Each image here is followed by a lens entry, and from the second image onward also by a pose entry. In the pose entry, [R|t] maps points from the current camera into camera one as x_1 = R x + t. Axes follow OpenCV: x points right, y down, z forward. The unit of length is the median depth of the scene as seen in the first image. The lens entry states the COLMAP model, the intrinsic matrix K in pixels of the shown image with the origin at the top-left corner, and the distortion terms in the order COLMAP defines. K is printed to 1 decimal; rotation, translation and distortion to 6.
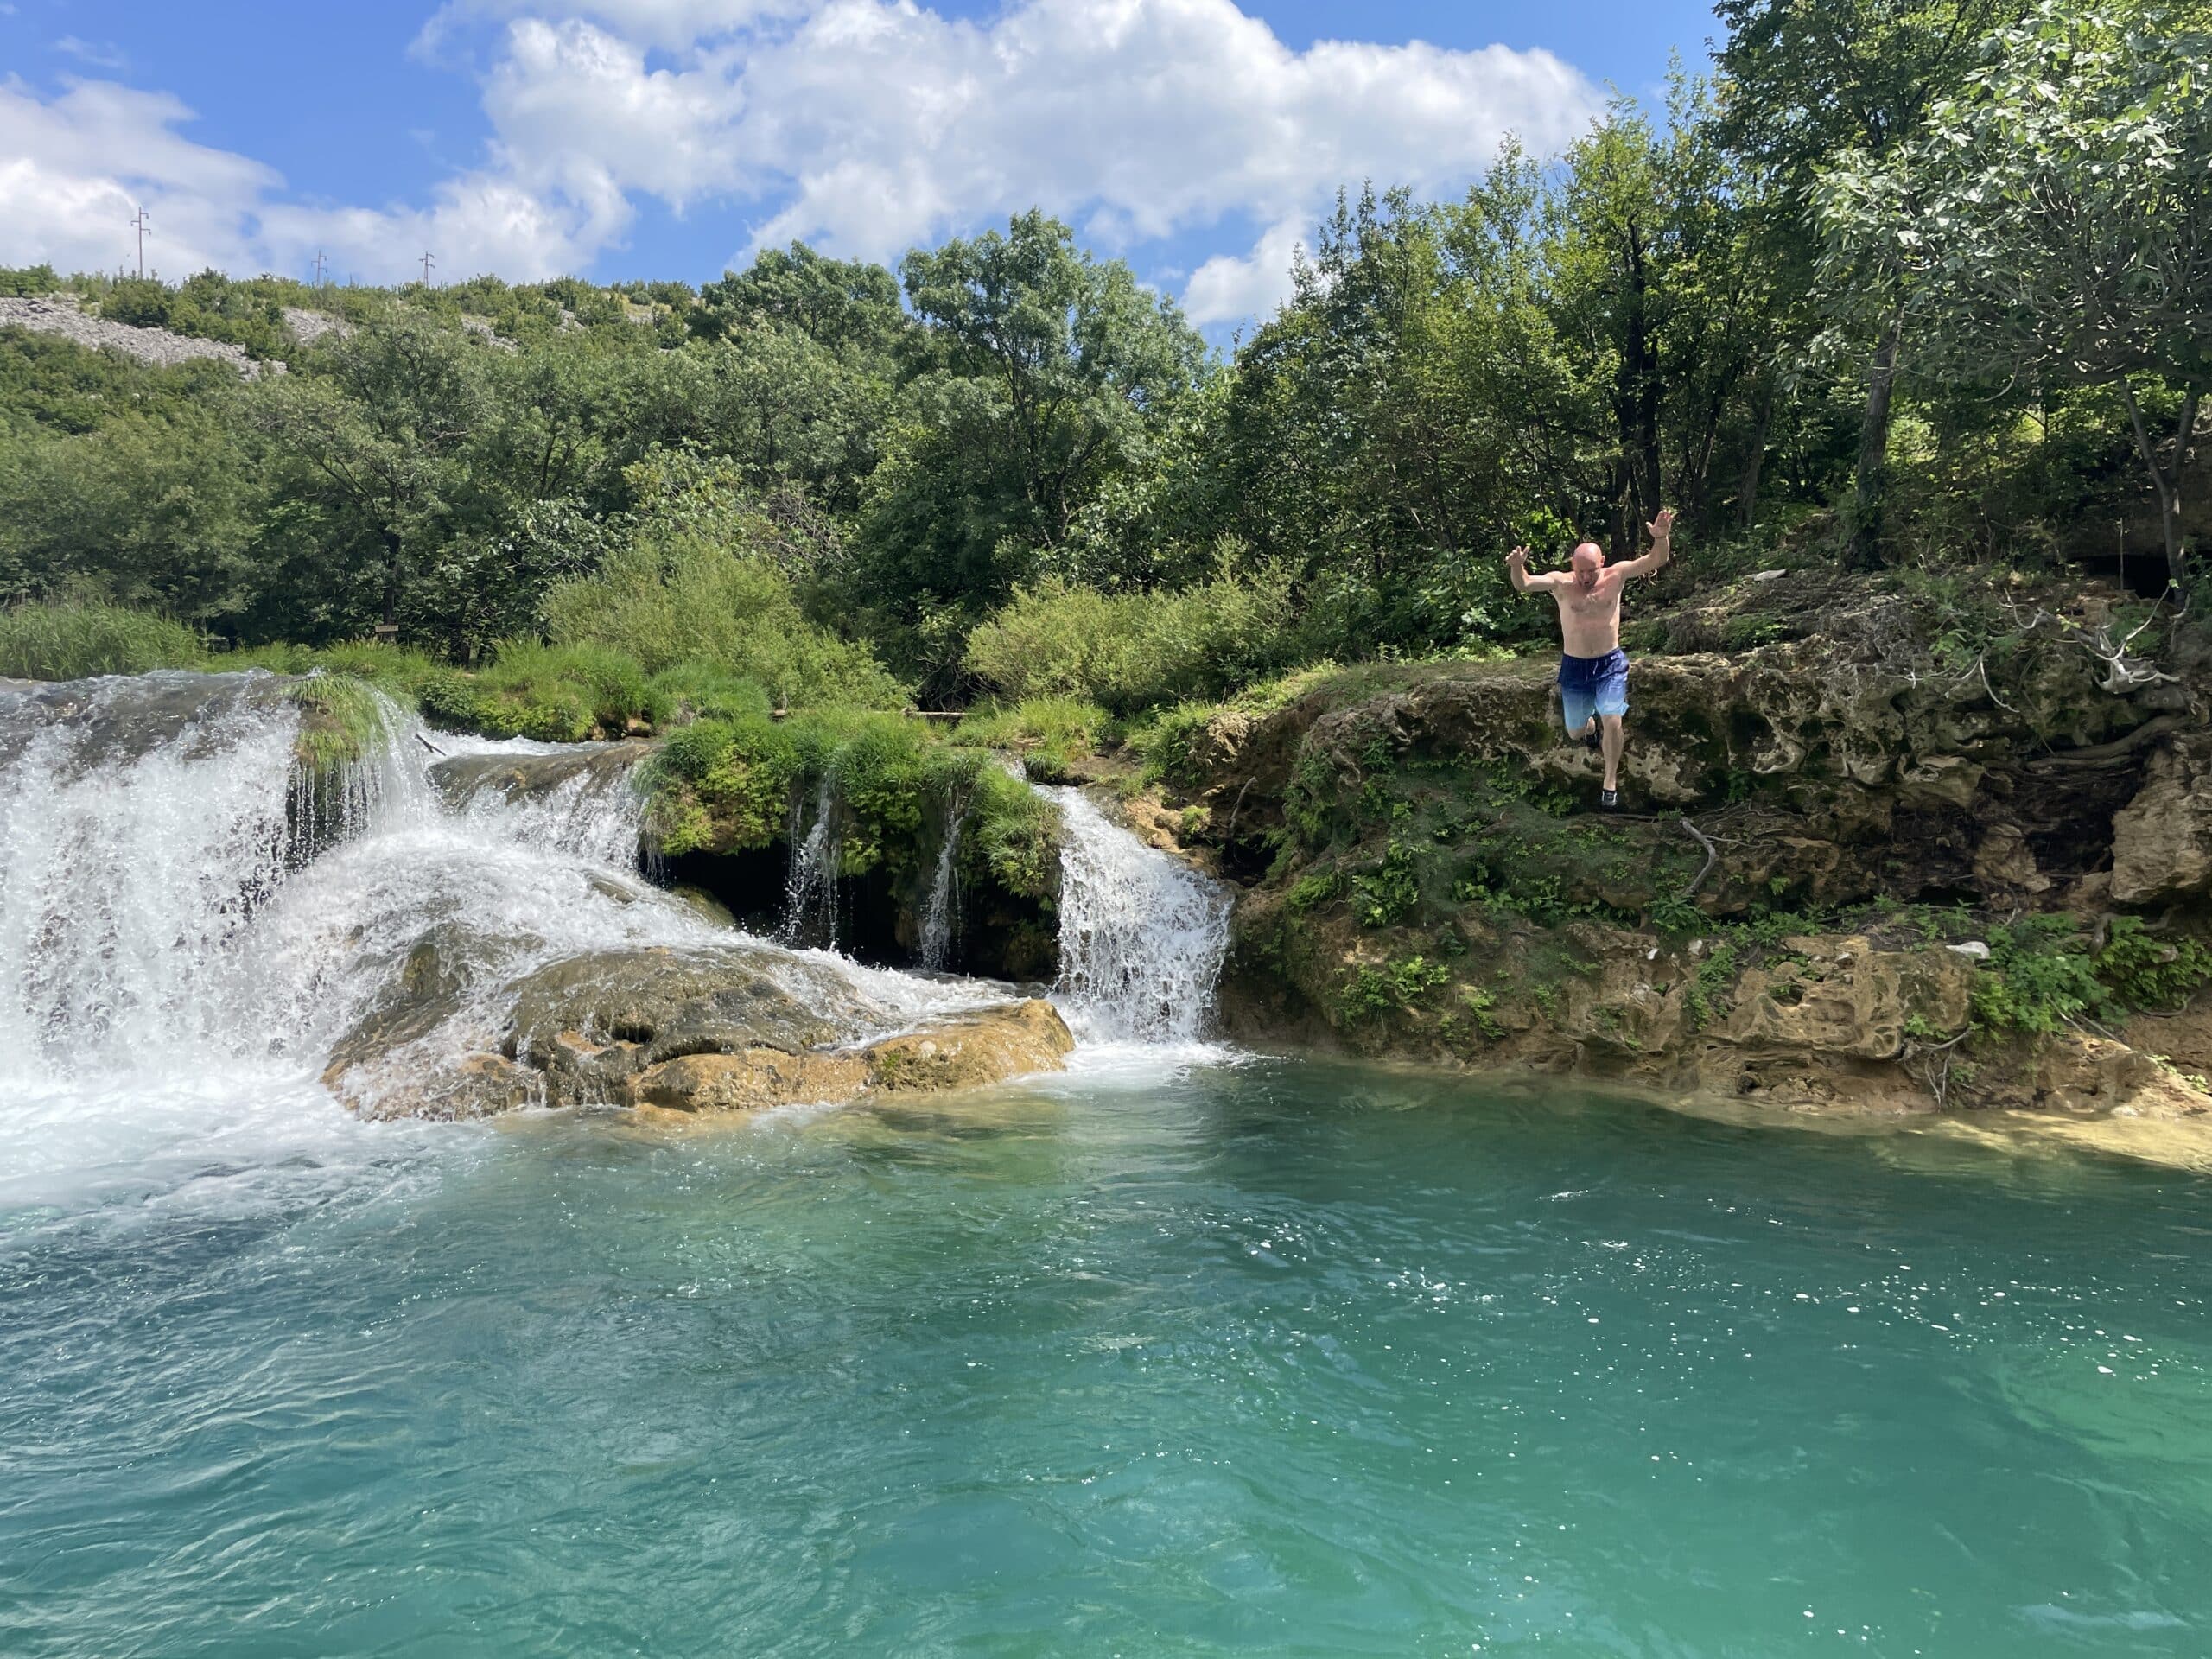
lens RADIAL K [[1673.7, 0, 1117.8], [0, 1673.7, 840.8], [0, 0, 1]] dist [0.103509, -0.124819]
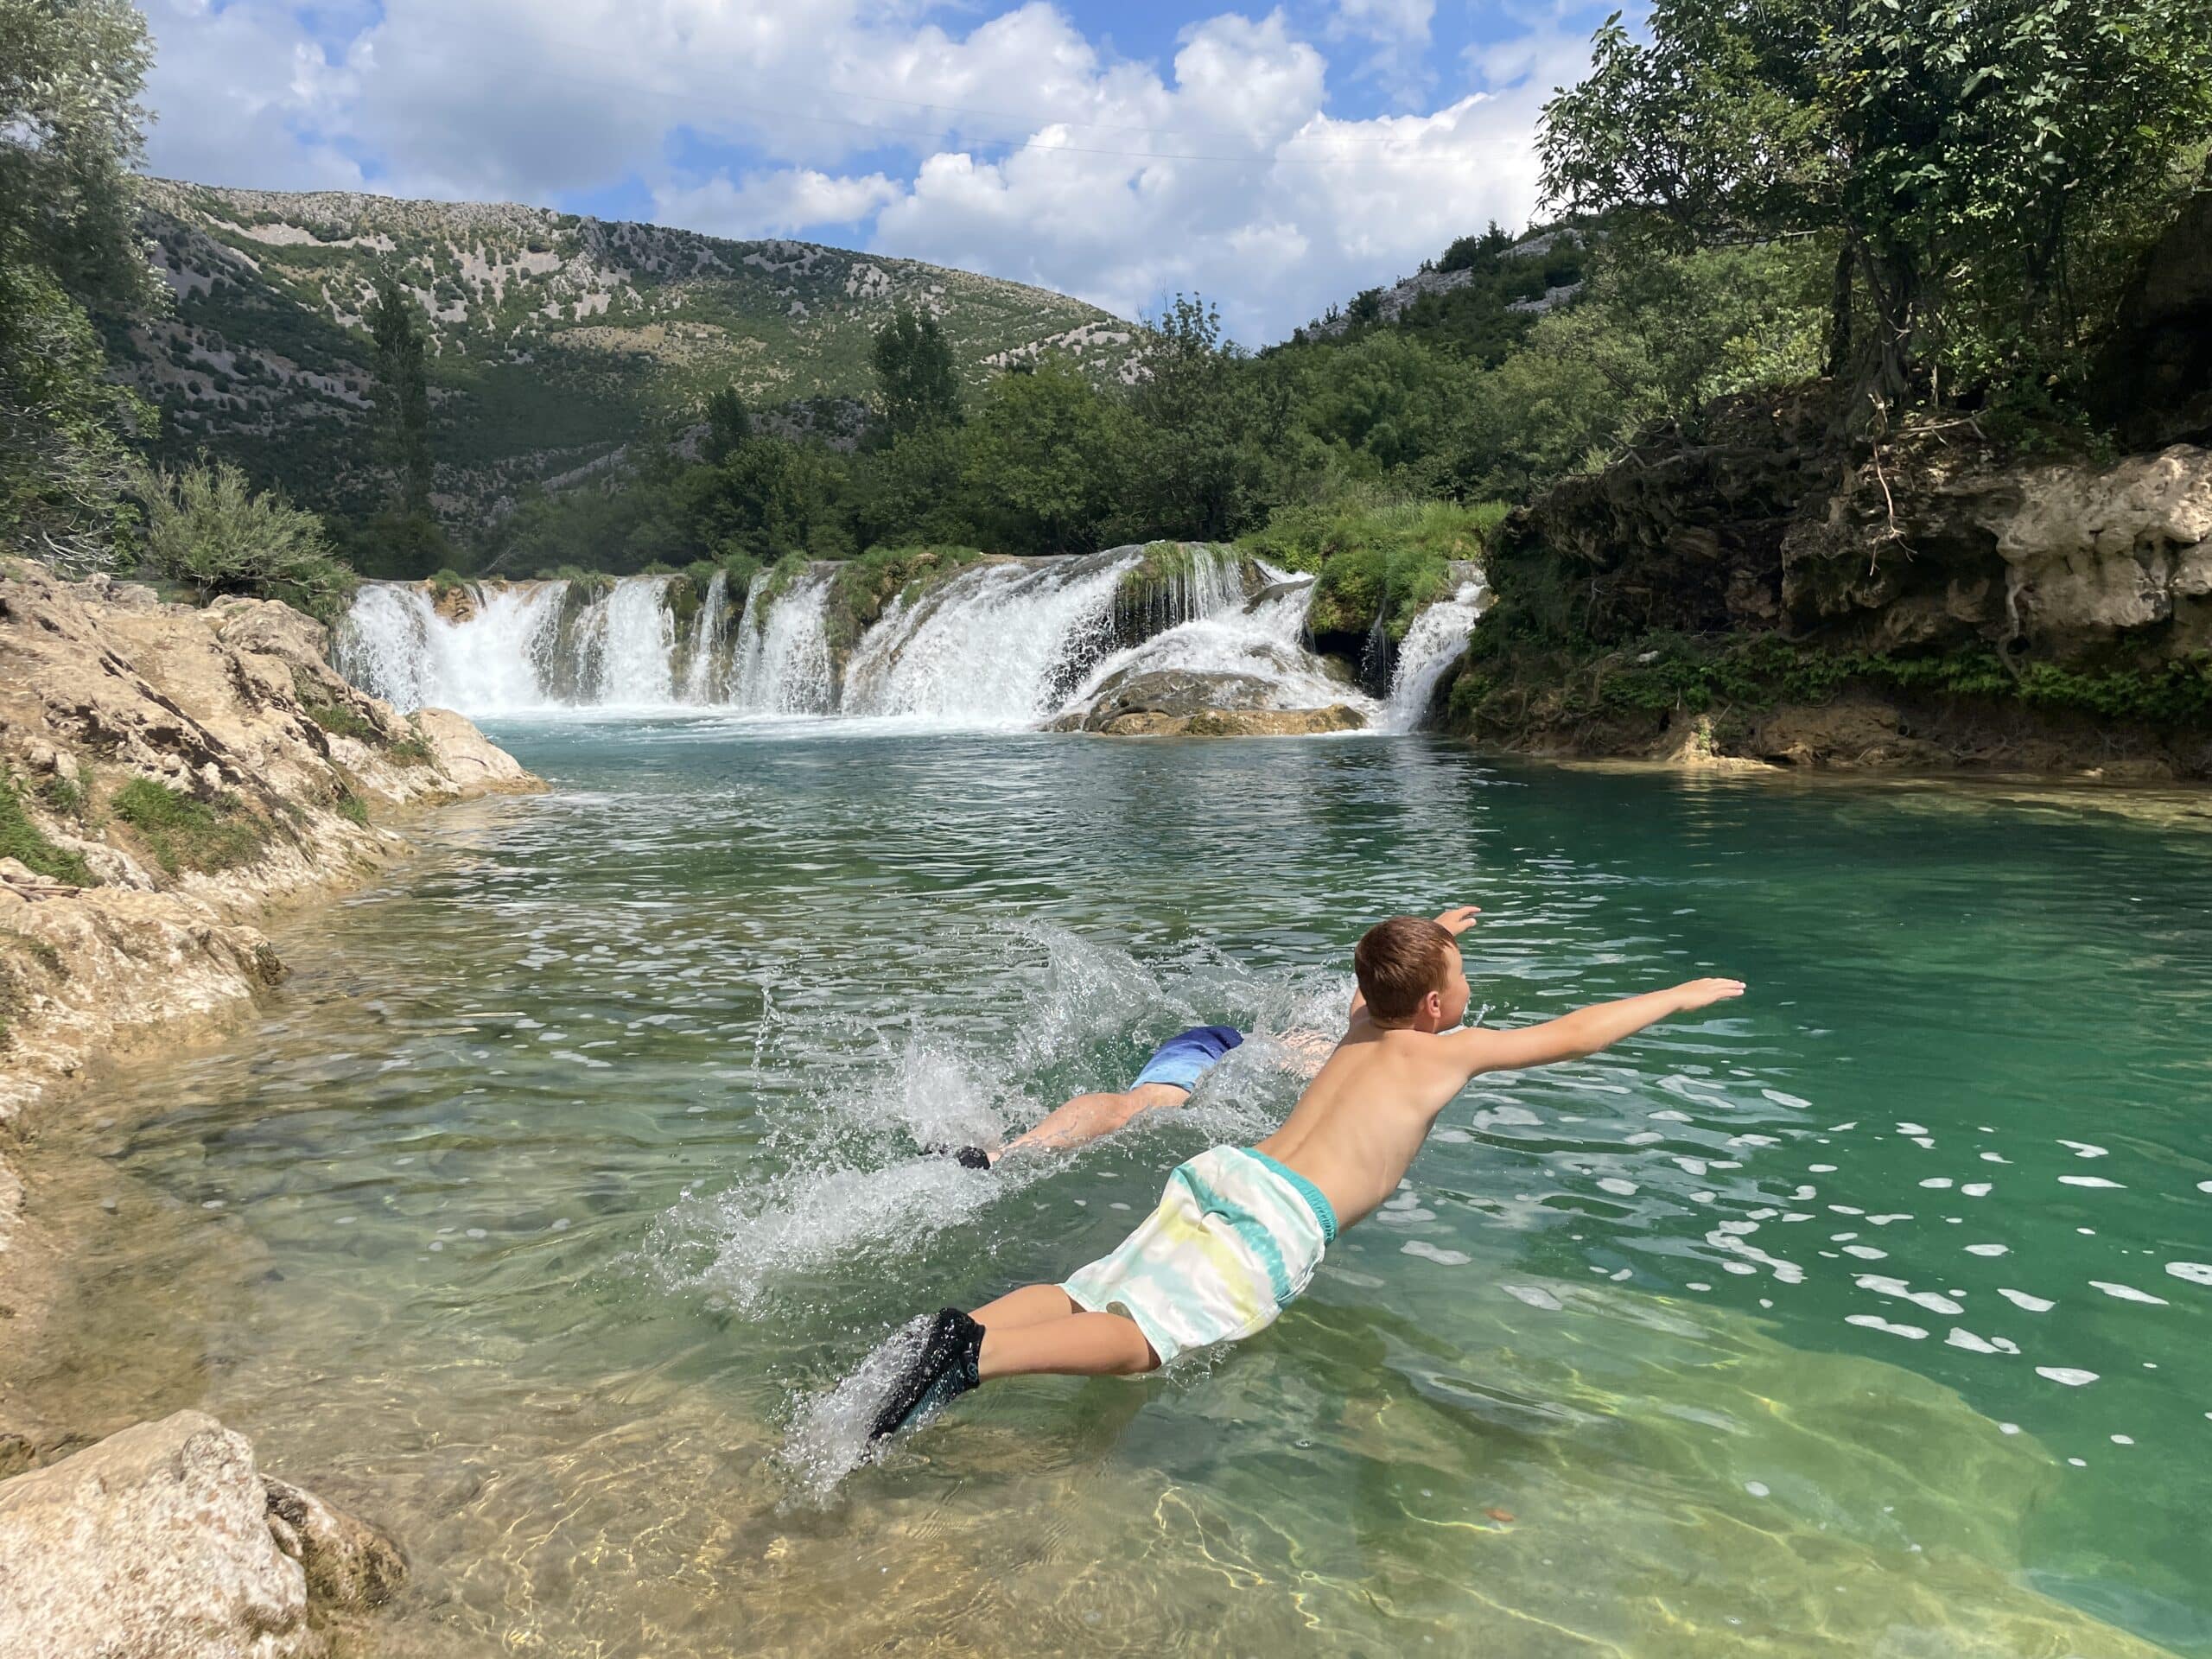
lens RADIAL K [[1673.7, 0, 1117.8], [0, 1673.7, 840.8], [0, 0, 1]] dist [0.103509, -0.124819]
pose [[0.580356, 0.081597, -0.810265, 1.014276], [-0.016211, 0.995928, 0.088683, 0.069914], [0.814202, -0.038332, 0.579315, -0.165746]]
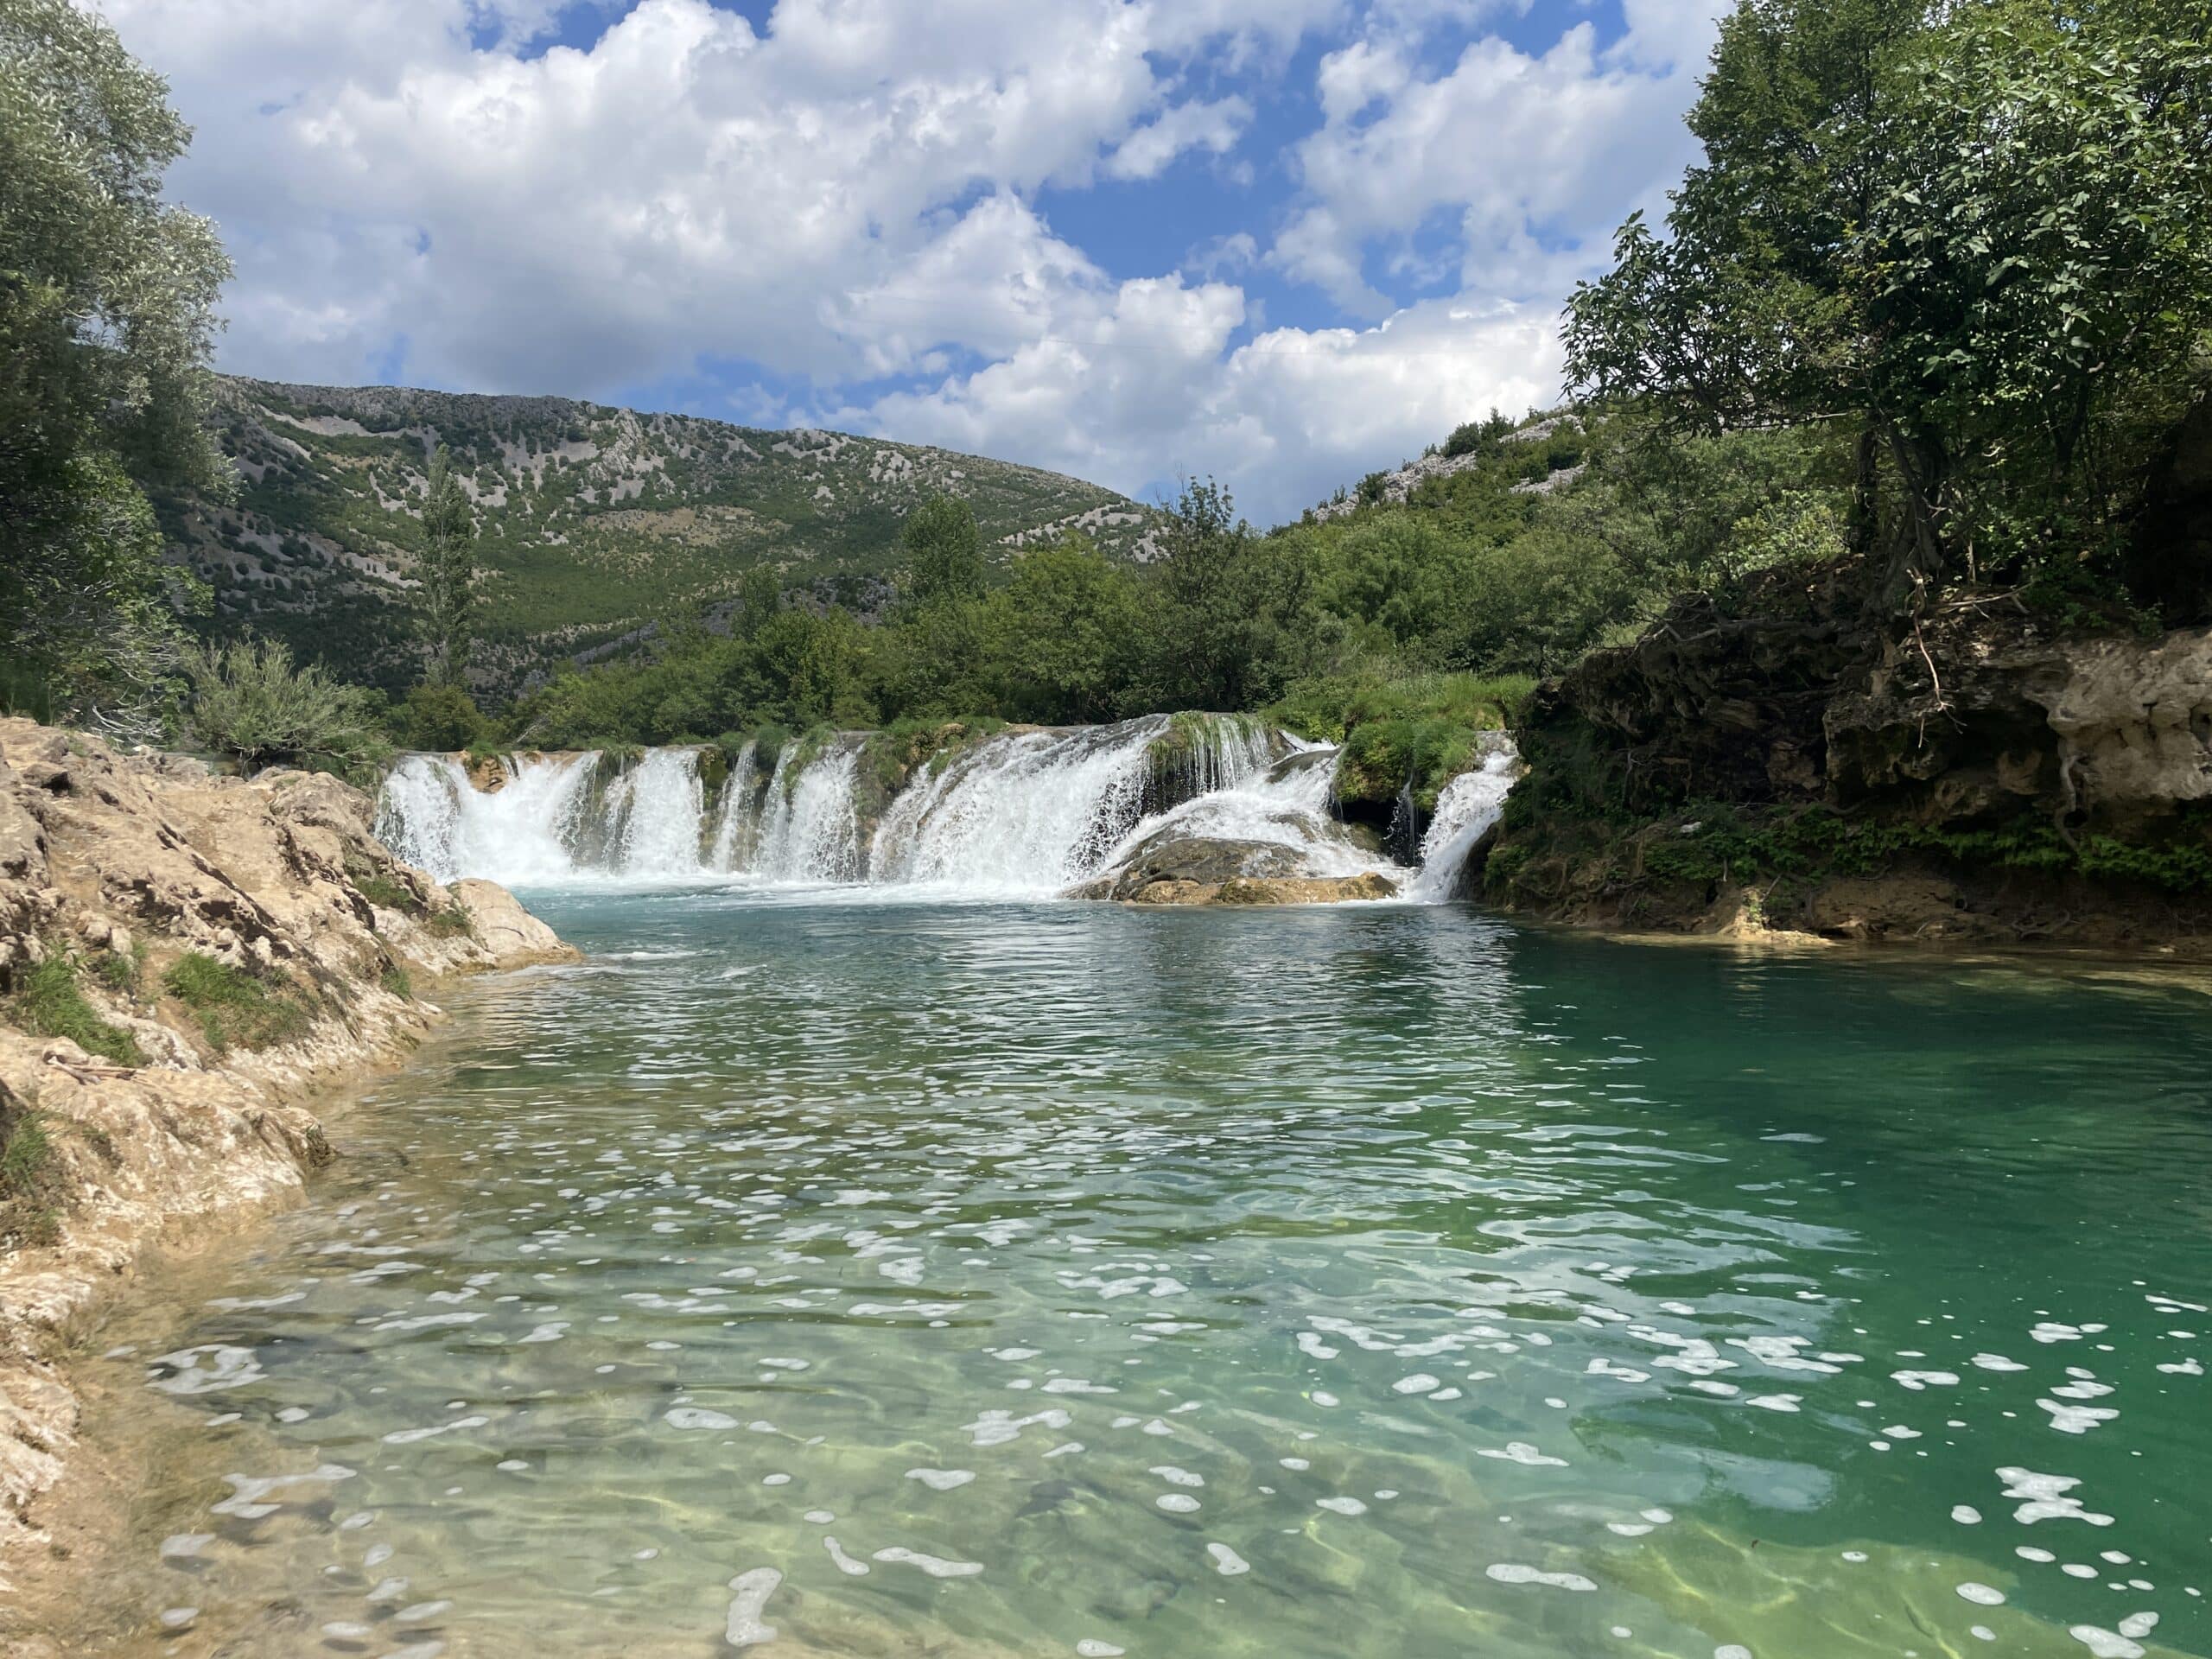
lens RADIAL K [[1668.6, 0, 1100.4], [0, 1668.6, 818.2], [0, 0, 1]] dist [0.111617, -0.137855]
pose [[0.565507, -0.009542, -0.824689, 0.996291], [-0.017452, 0.999571, -0.023533, 0.068848], [0.824559, 0.027701, 0.565097, -0.170845]]
